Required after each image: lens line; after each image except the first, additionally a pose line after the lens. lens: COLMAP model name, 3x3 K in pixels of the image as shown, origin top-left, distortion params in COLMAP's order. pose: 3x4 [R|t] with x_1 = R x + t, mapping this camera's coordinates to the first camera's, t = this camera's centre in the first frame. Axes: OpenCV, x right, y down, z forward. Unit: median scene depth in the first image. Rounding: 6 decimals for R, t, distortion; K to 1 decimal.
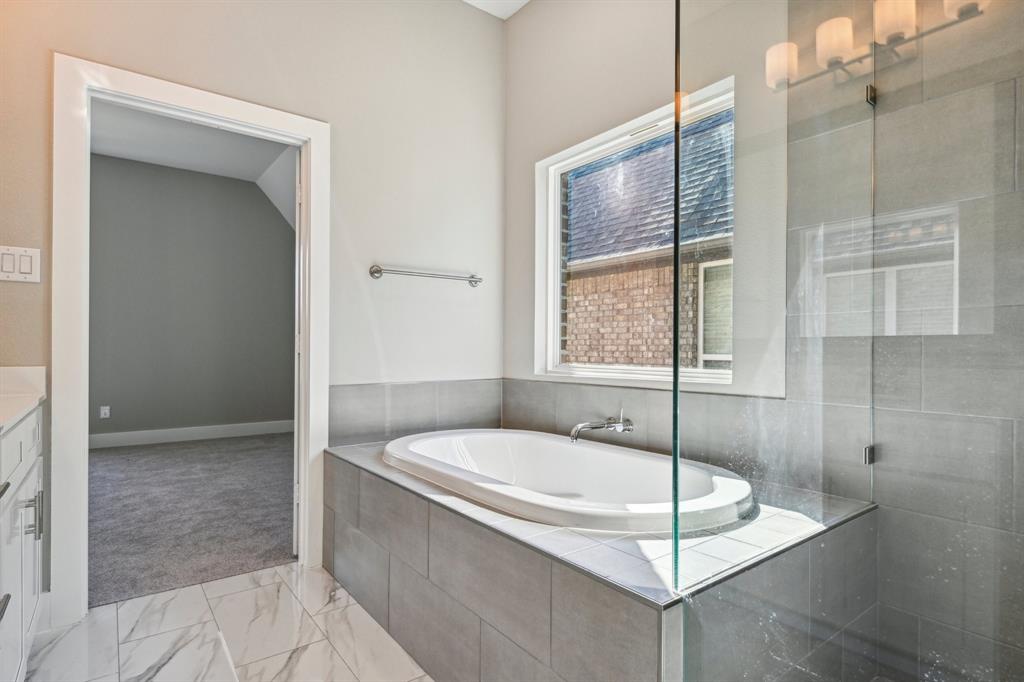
lens RADIAL K [[535.9, 0, 507.8], [0, 535.9, 349.8], [0, 0, 1]] dist [-0.006688, -0.001768]
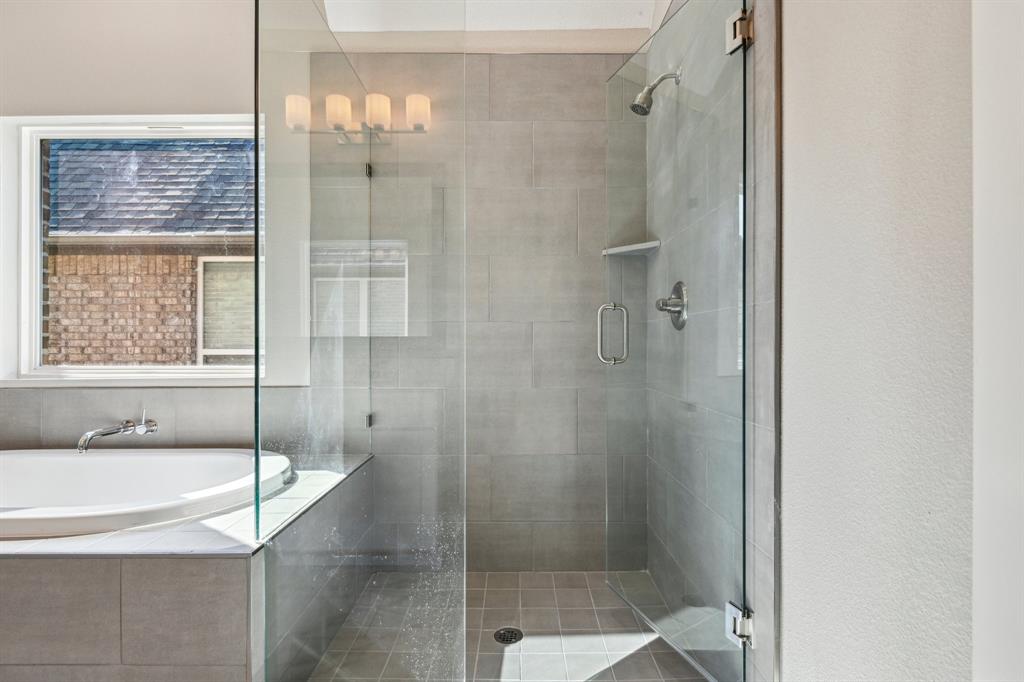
lens RADIAL K [[521.4, 0, 513.3], [0, 521.4, 341.6], [0, 0, 1]] dist [0.006217, -0.004198]
pose [[0.610428, -0.005103, 0.792055, -0.213670], [0.005734, 0.999982, 0.002023, -0.019472], [-0.792051, 0.003307, 0.610446, -0.180120]]
